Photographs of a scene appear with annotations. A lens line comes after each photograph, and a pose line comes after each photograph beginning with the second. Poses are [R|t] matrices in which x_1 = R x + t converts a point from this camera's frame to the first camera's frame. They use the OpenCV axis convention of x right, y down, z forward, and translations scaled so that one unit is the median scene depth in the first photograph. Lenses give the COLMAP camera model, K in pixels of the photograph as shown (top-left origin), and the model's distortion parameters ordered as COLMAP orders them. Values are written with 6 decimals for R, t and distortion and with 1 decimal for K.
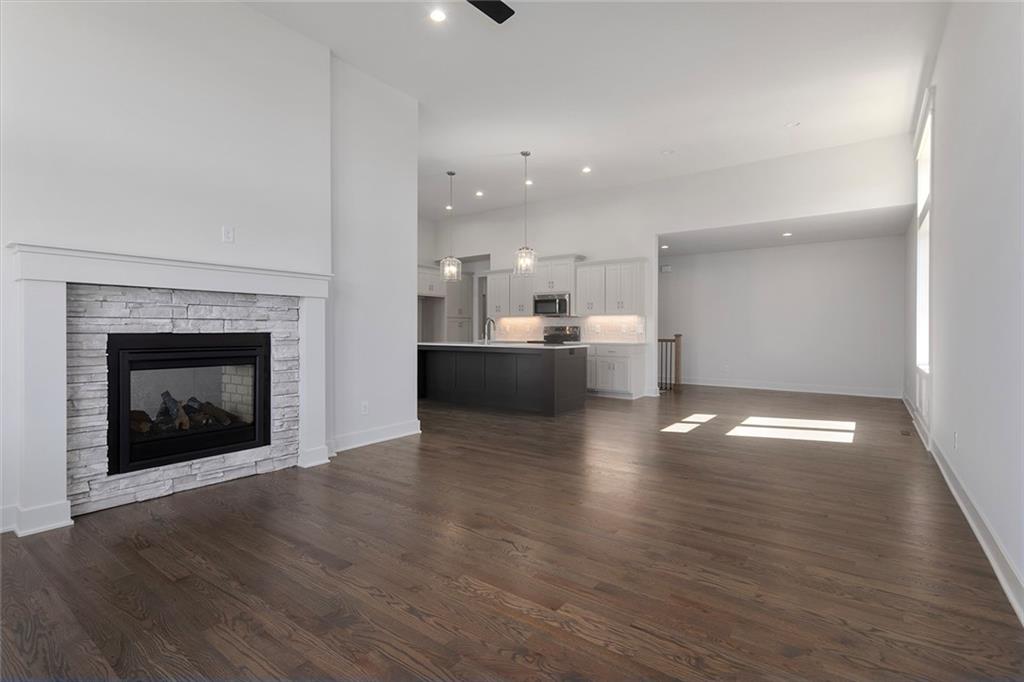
lens RADIAL K [[487.9, 0, 511.6], [0, 487.9, 337.8], [0, 0, 1]] dist [0.002974, 0.001535]
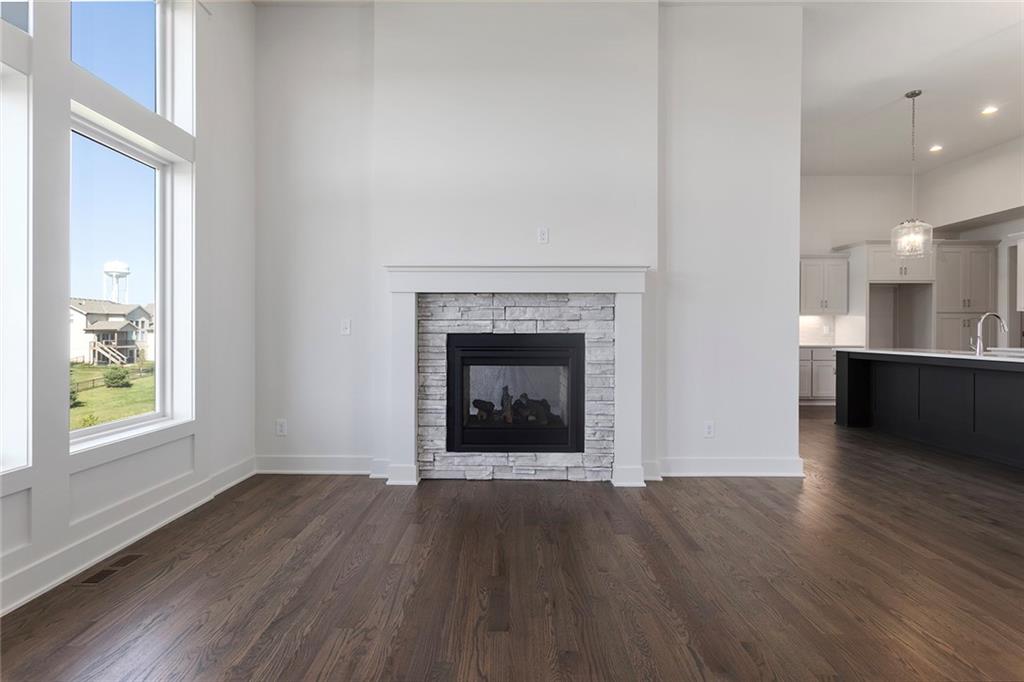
lens RADIAL K [[487.9, 0, 504.6], [0, 487.9, 336.3], [0, 0, 1]] dist [0.002974, 0.001535]
pose [[0.584094, 0.007446, -0.811652, 0.161676], [-0.014124, 0.999900, -0.000992, -0.001622], [0.811563, 0.012043, 0.584140, 0.291374]]
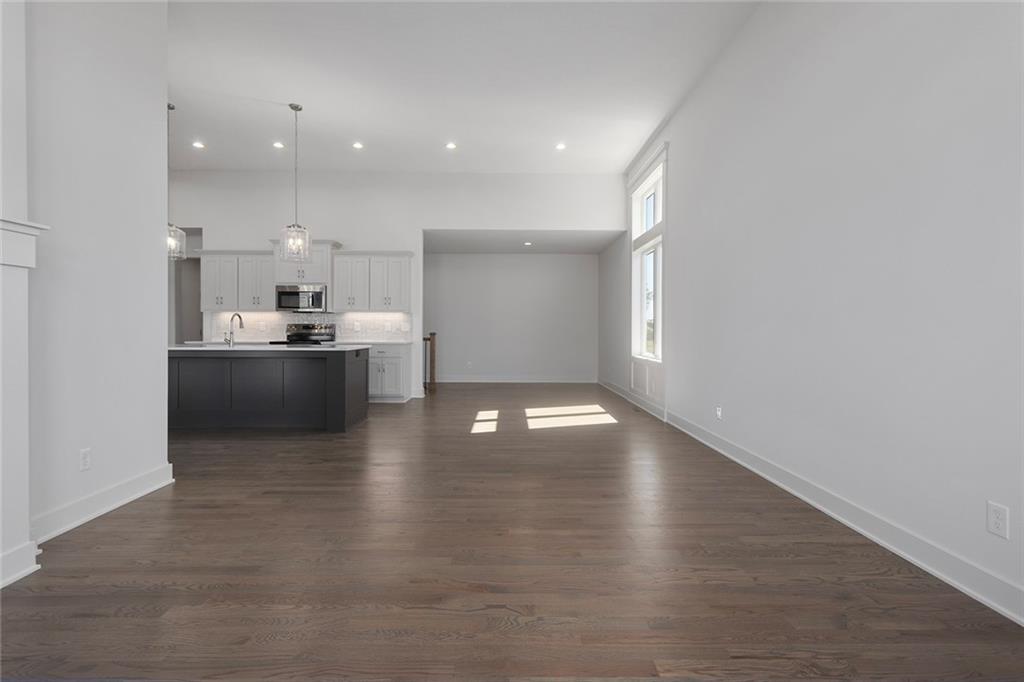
lens RADIAL K [[487.9, 0, 518.0], [0, 487.9, 335.8], [0, 0, 1]] dist [0.002974, 0.001535]
pose [[0.795861, -0.007980, 0.605427, -0.264364], [0.008312, 0.999963, 0.002255, -0.003514], [-0.605422, 0.003237, 0.795898, 0.225552]]
